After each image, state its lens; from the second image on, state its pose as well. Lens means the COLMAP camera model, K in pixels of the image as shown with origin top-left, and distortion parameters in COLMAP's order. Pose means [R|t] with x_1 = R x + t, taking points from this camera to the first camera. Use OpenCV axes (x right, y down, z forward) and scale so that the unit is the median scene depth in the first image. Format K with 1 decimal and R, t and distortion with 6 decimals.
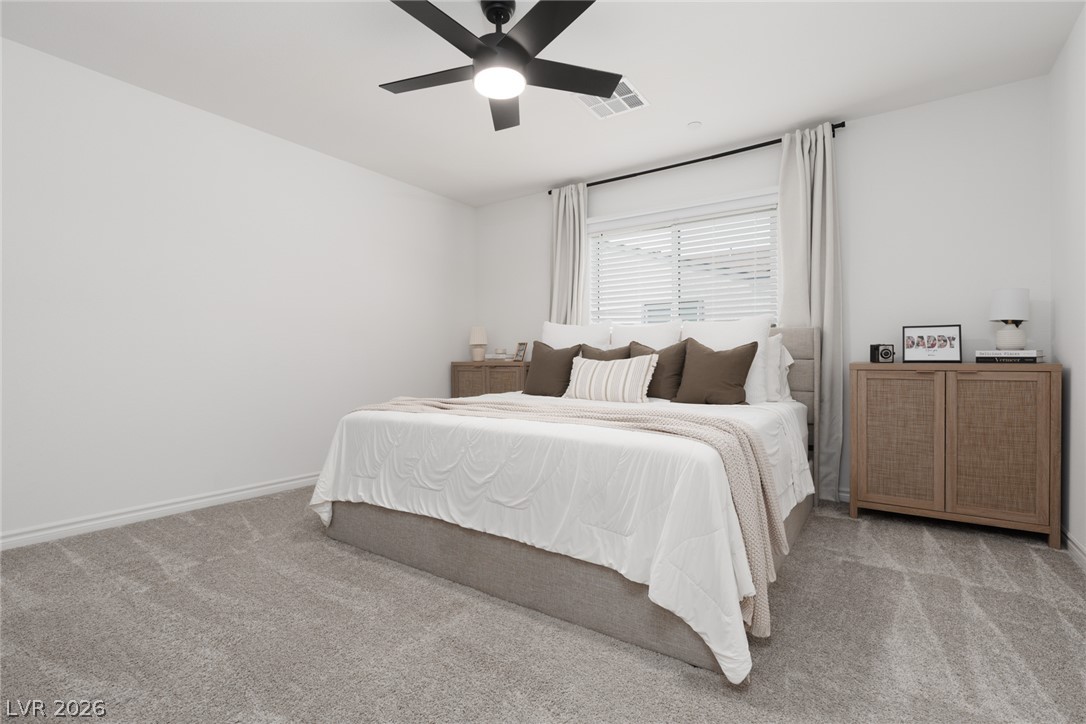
lens RADIAL K [[515.7, 0, 551.7], [0, 515.7, 359.5], [0, 0, 1]] dist [0.000681, -0.000061]
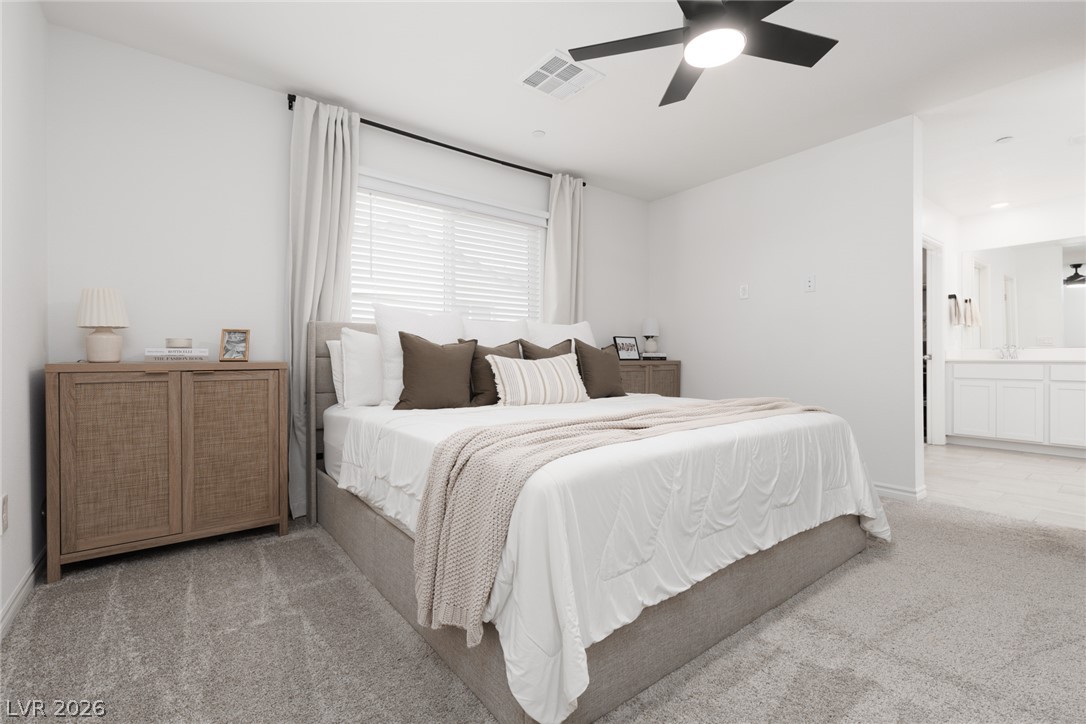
lens RADIAL K [[486.5, 0, 551.2], [0, 486.5, 361.8], [0, 0, 1]] dist [0.009681, -0.000896]
pose [[0.281689, -0.007300, 0.959478, -0.721685], [0.000093, 0.999971, 0.007581, -0.000614], [-0.959506, -0.002046, 0.281682, 0.754893]]
